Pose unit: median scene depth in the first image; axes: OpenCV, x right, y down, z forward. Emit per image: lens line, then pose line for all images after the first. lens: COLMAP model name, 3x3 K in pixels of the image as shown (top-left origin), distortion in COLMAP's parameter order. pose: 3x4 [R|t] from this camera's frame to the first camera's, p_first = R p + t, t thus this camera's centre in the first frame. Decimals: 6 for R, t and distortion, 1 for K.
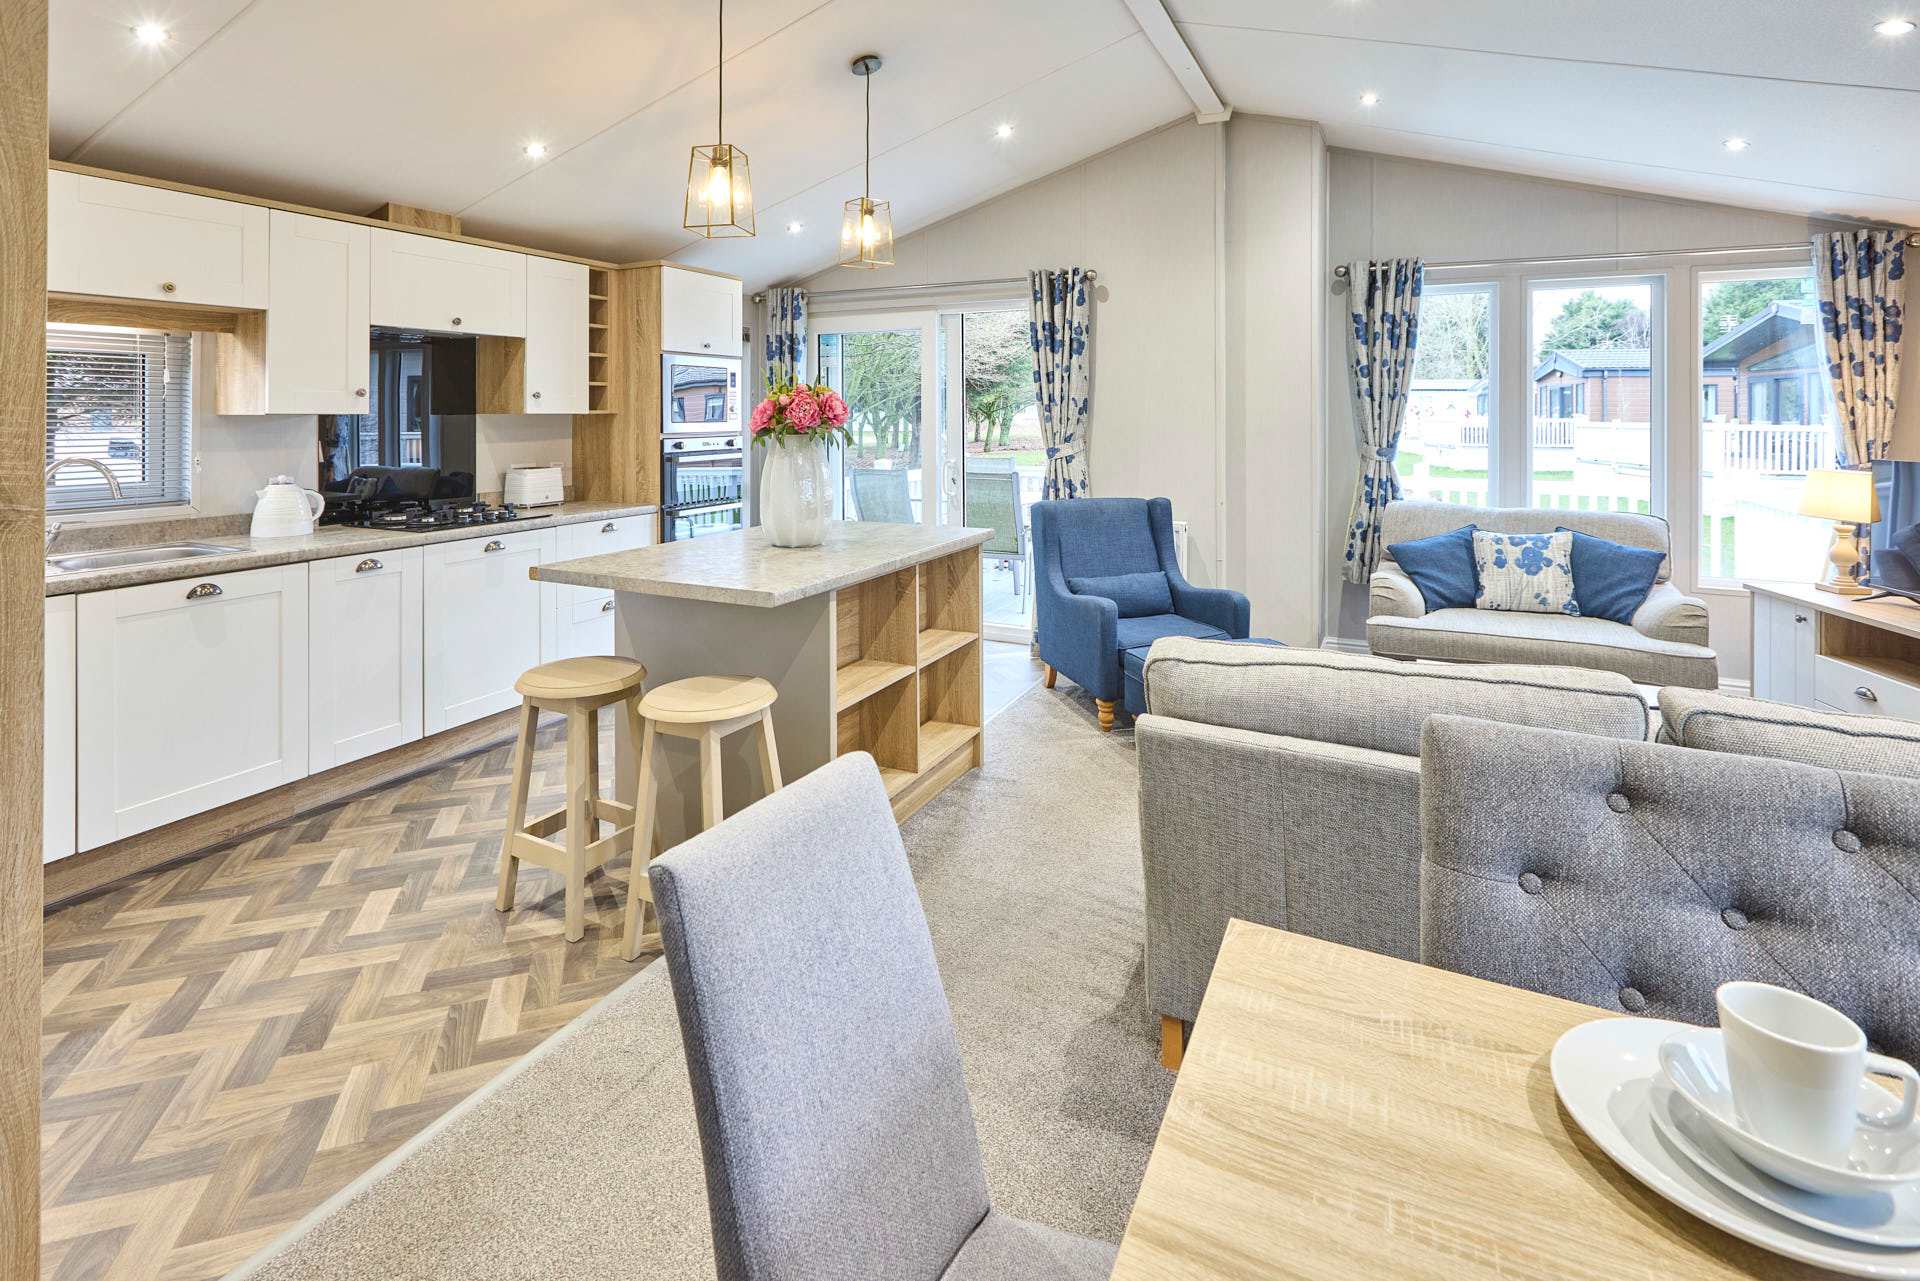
lens RADIAL K [[903.0, 0, 950.4], [0, 903.0, 413.1], [0, 0, 1]] dist [-0.000215, -0.000606]
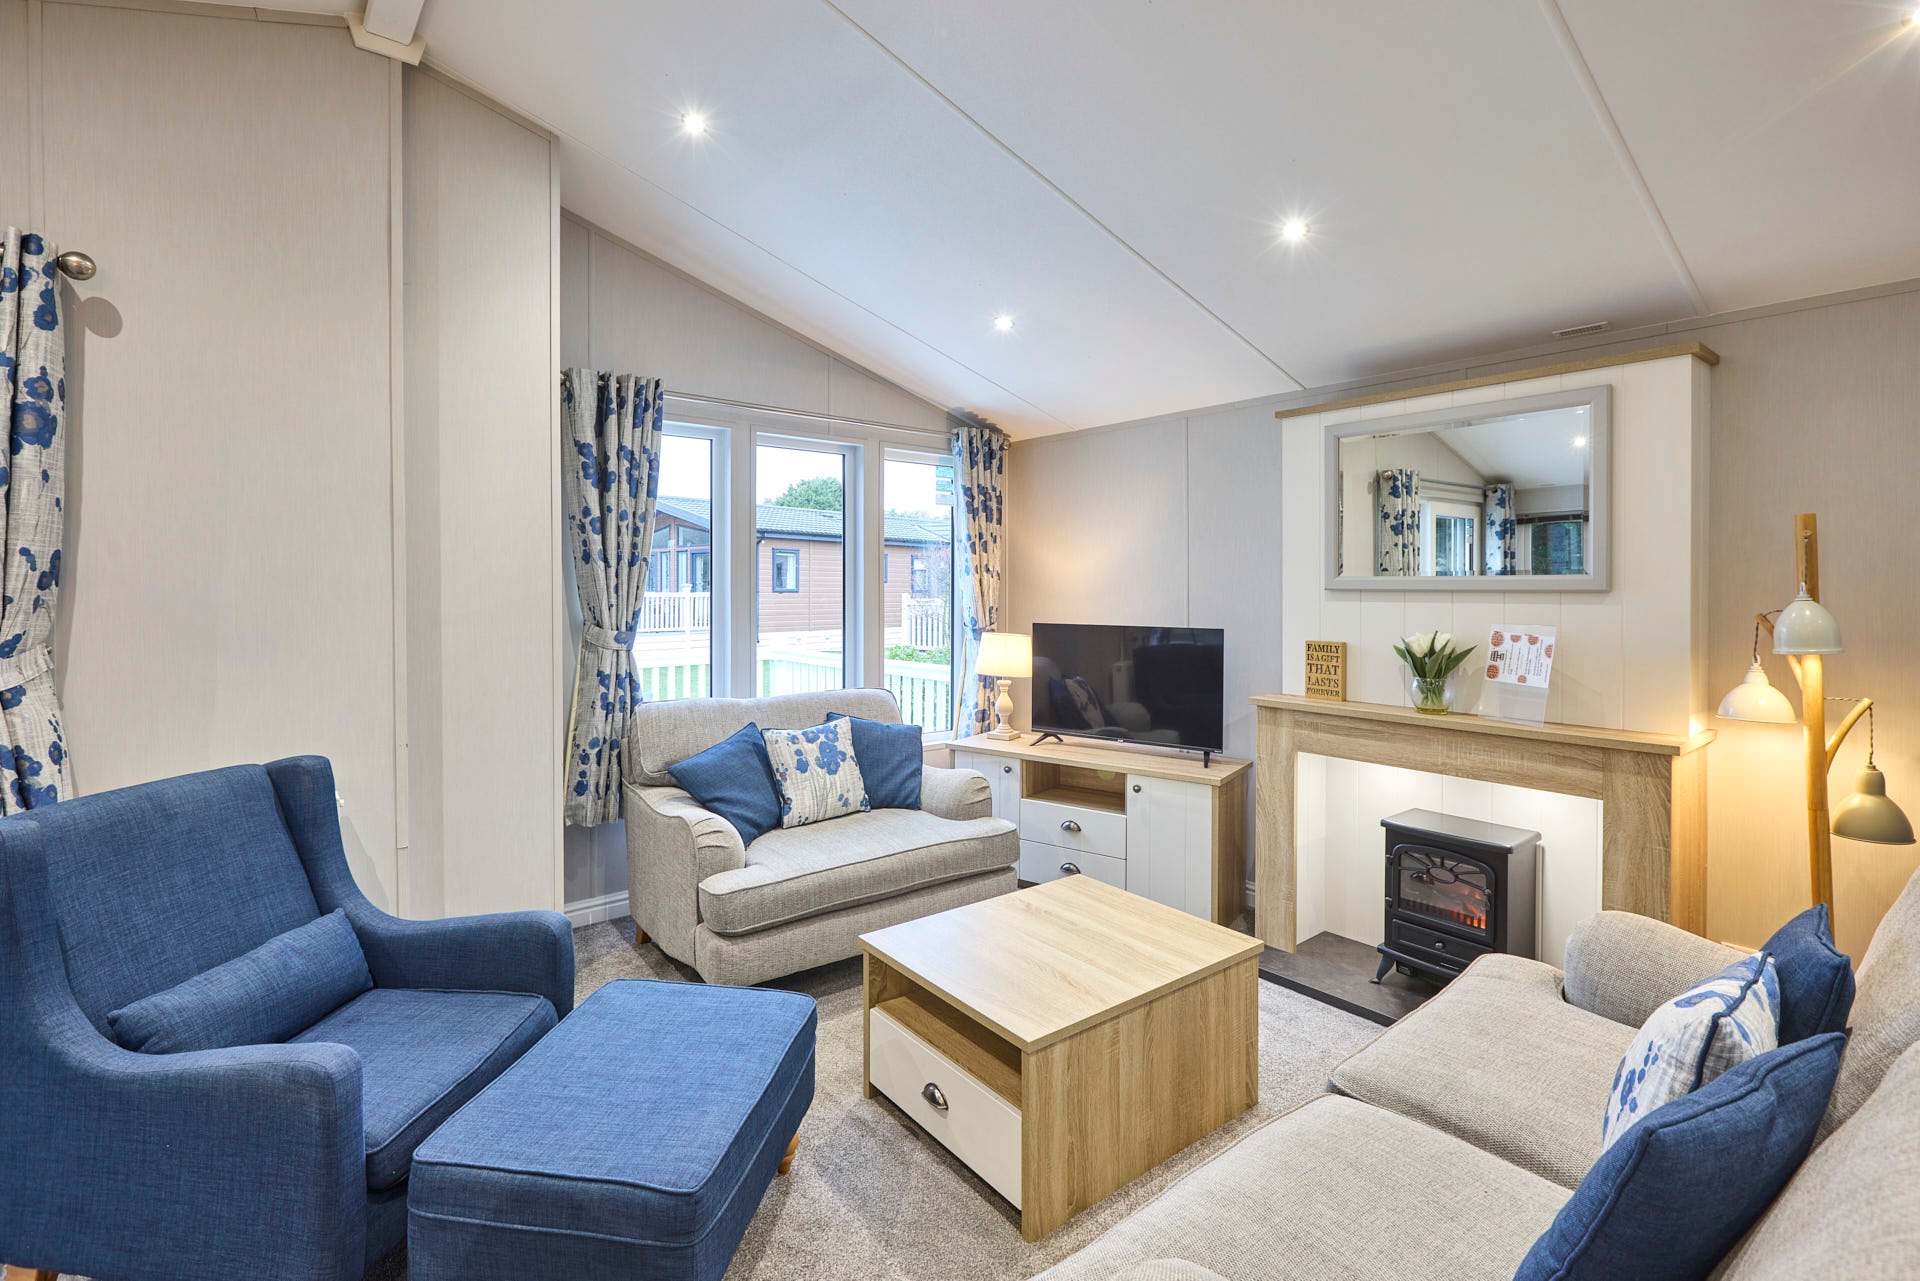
lens RADIAL K [[875.6, 0, 937.8], [0, 875.6, 589.9], [0, 0, 1]] dist [0.000065, 0.000588]
pose [[0.428942, -0.007564, 0.903300, -0.049679], [0.000272, 0.999966, 0.008245, -0.001078], [-0.903332, -0.003291, 0.428930, 0.474274]]
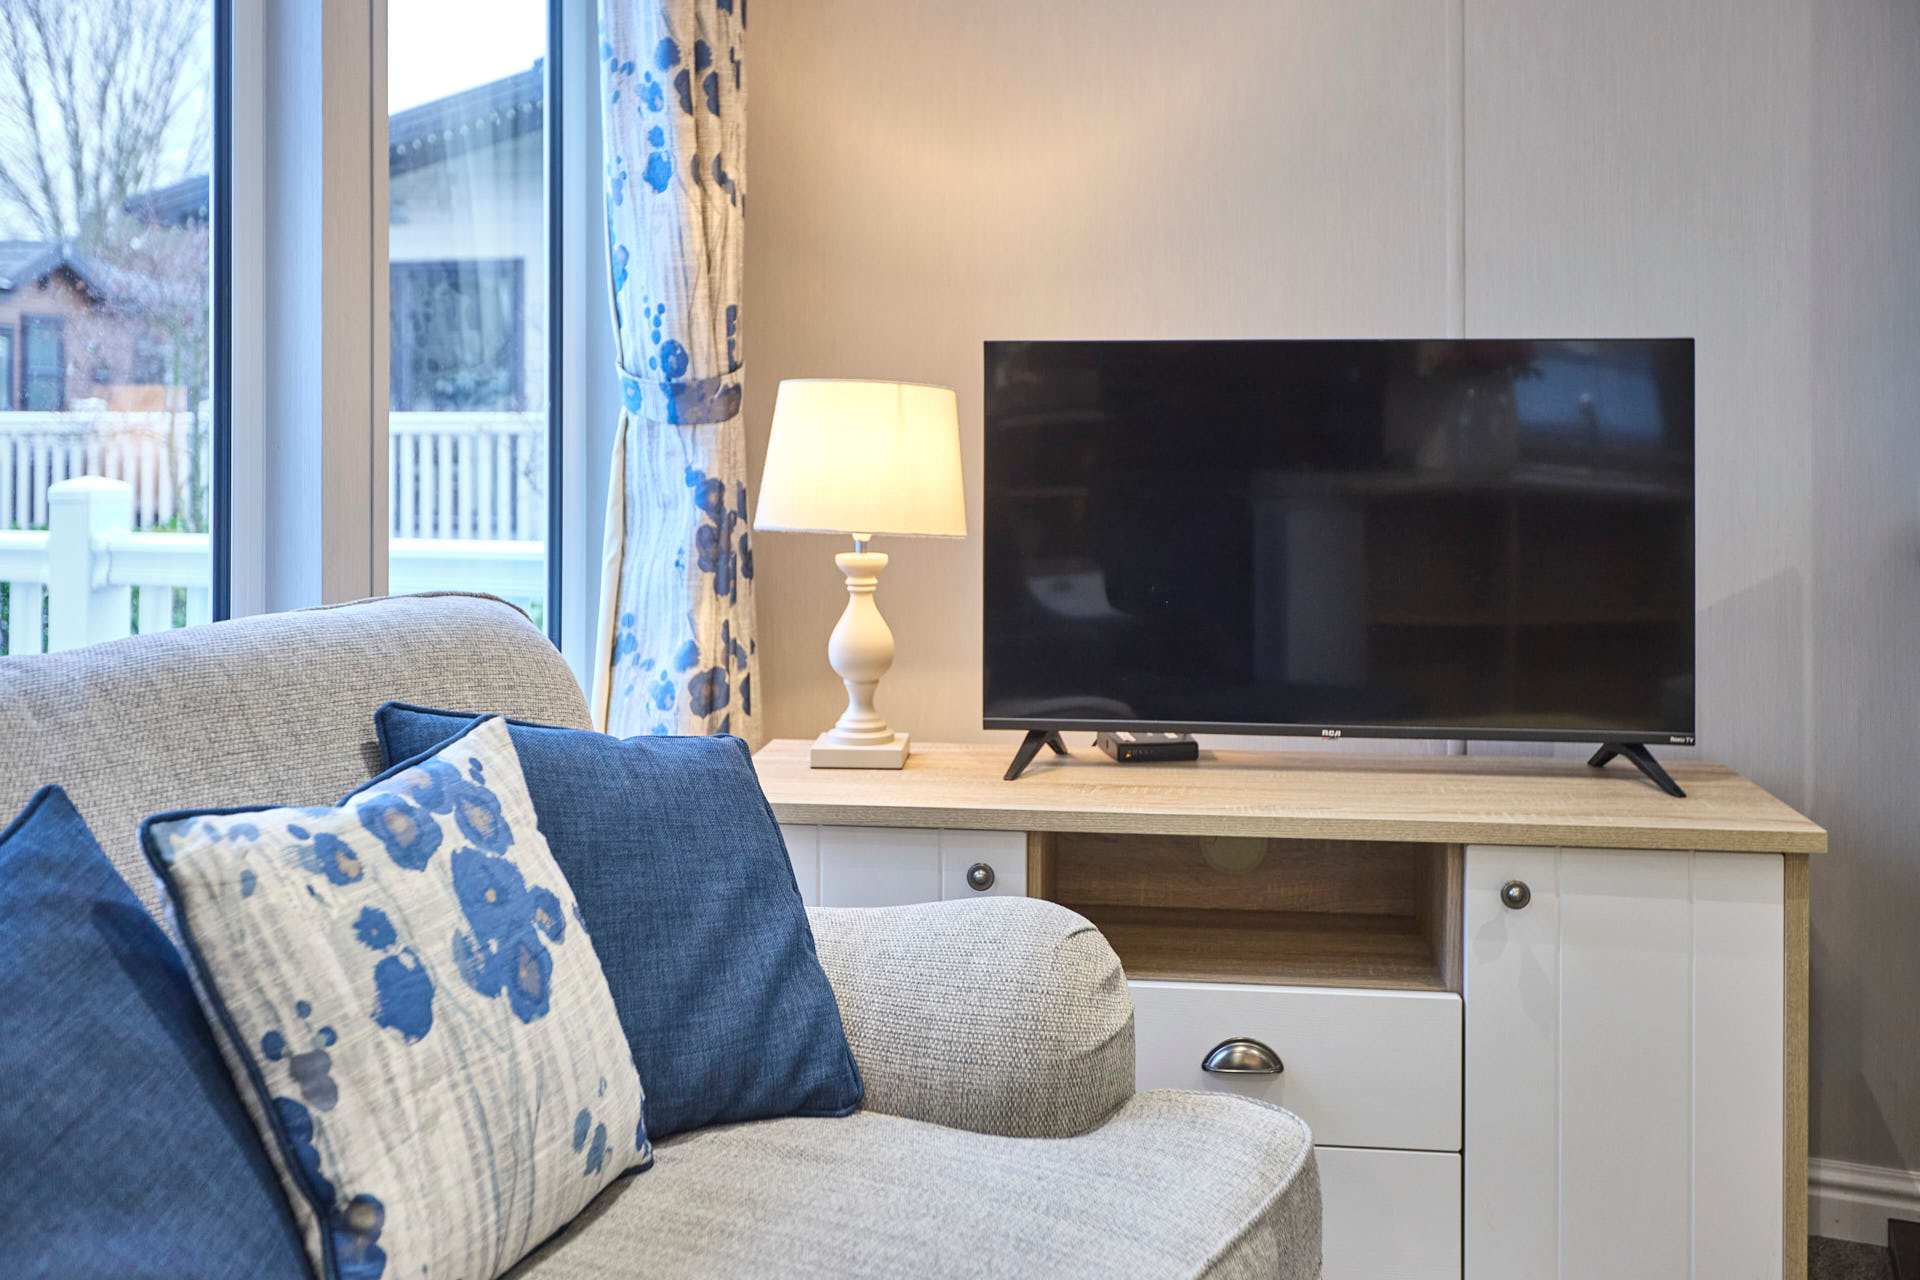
lens RADIAL K [[1907.5, 0, 960.4], [0, 1907.5, 413.7], [0, 0, 1]] dist [0.002063, 0.000275]
pose [[-0.065371, -0.003173, 0.997856, 0.246375], [-0.003089, 0.999991, 0.002977, 0.057524], [-0.997856, -0.002888, -0.065380, 0.805153]]
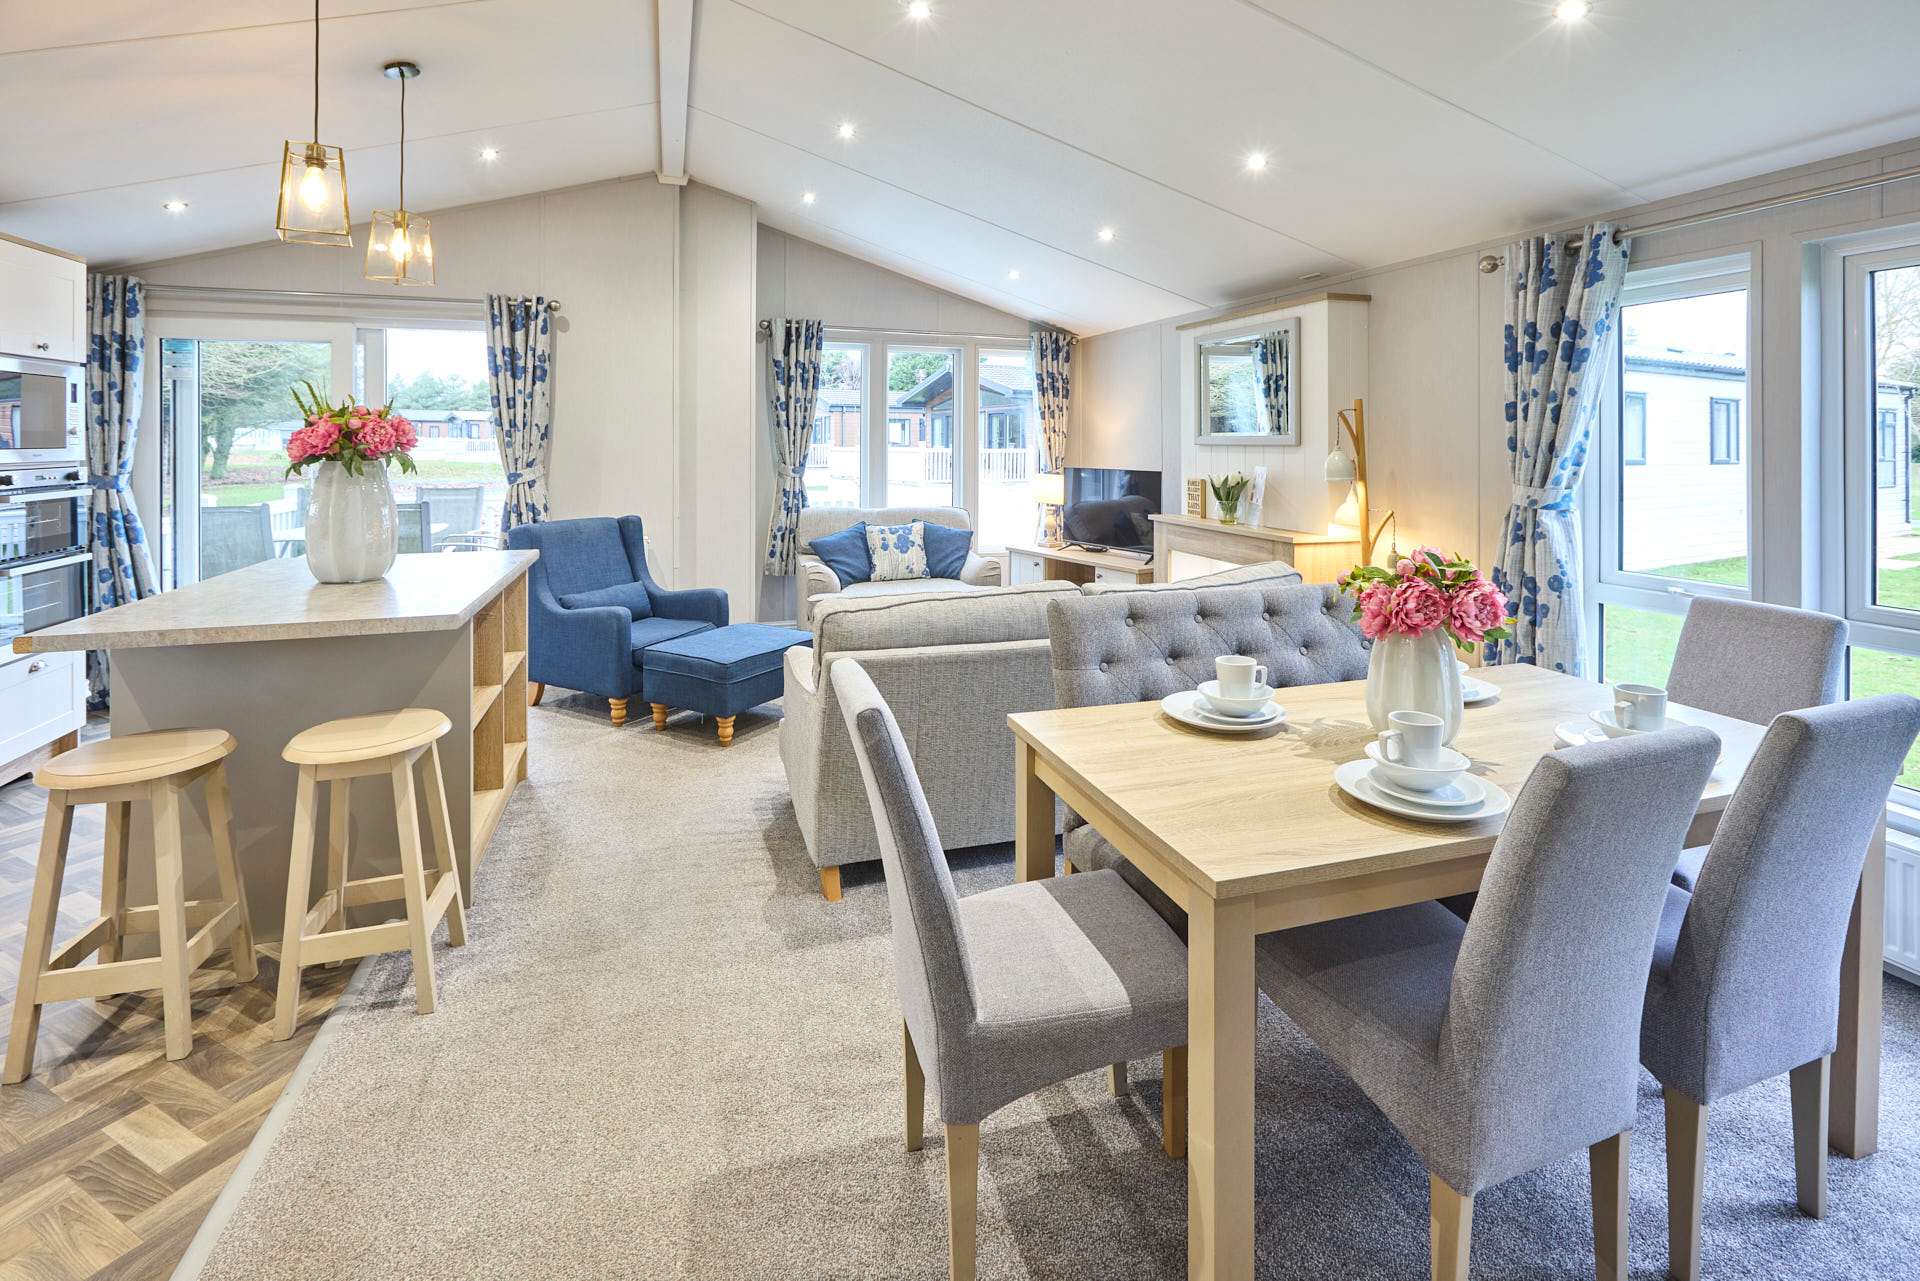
lens RADIAL K [[883.8, 0, 950.9], [0, 883.8, 438.3], [0, 0, 1]] dist [-0.000171, 0.000032]
pose [[0.720462, 0.004137, 0.693482, -0.231866], [-0.003651, 0.999991, -0.002172, 0.000187], [-0.693485, -0.000967, 0.720471, -0.049489]]
